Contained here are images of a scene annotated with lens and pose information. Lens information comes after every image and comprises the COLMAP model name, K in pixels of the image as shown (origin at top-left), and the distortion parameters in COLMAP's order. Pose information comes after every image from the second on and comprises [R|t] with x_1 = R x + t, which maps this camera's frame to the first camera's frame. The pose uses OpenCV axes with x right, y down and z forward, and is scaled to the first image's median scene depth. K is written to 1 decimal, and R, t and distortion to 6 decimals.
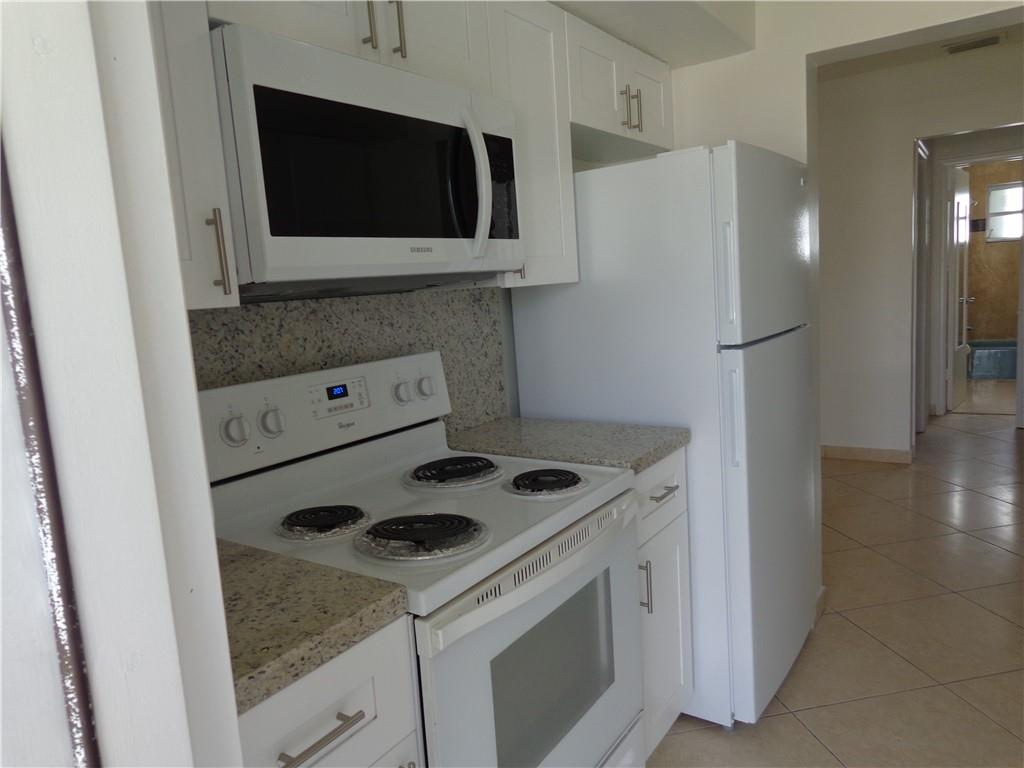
lens RADIAL K [[710.6, 0, 512.0], [0, 710.6, 384.0], [0, 0, 1]] dist [-0.009393, 0.005163]
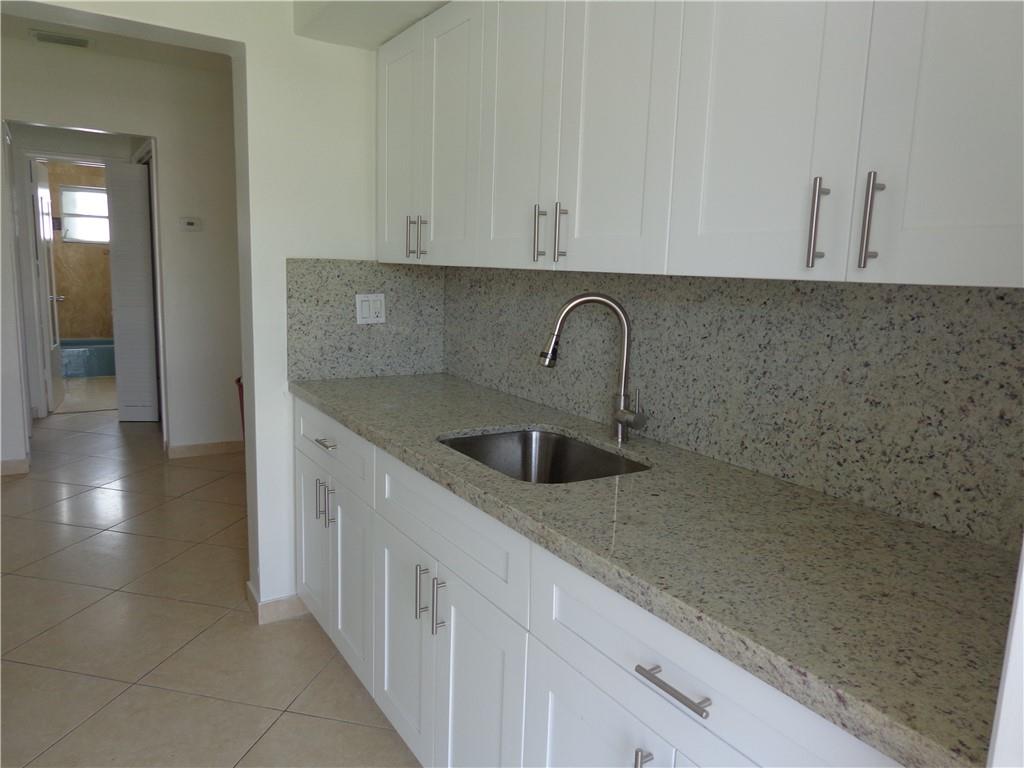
lens RADIAL K [[710.6, 0, 512.0], [0, 710.6, 384.0], [0, 0, 1]] dist [-0.009393, 0.005163]
pose [[0.385676, -0.065501, 0.920306, -0.103073], [0.063367, 0.997002, 0.044404, -0.011595], [-0.920456, 0.041192, 0.388670, 0.133787]]
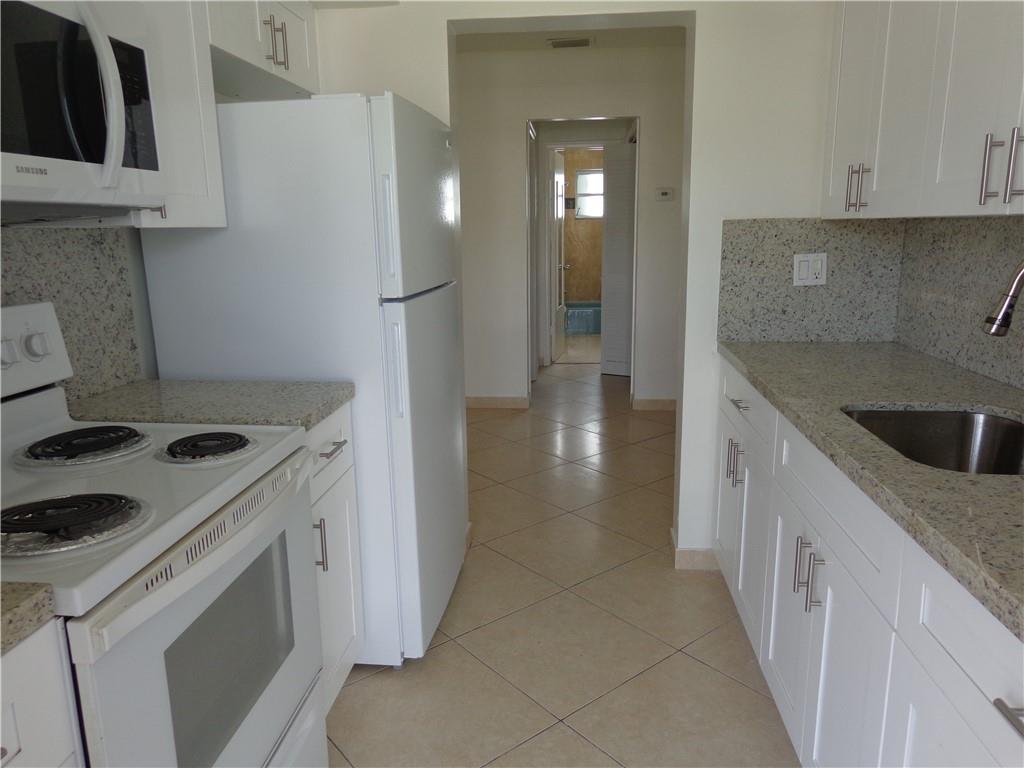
lens RADIAL K [[710.6, 0, 512.0], [0, 710.6, 384.0], [0, 0, 1]] dist [-0.009393, 0.005163]
pose [[0.874049, -0.046365, 0.483621, -0.037896], [0.019703, 0.998000, 0.060069, 0.009565], [-0.485438, -0.042974, 0.873214, 0.025310]]
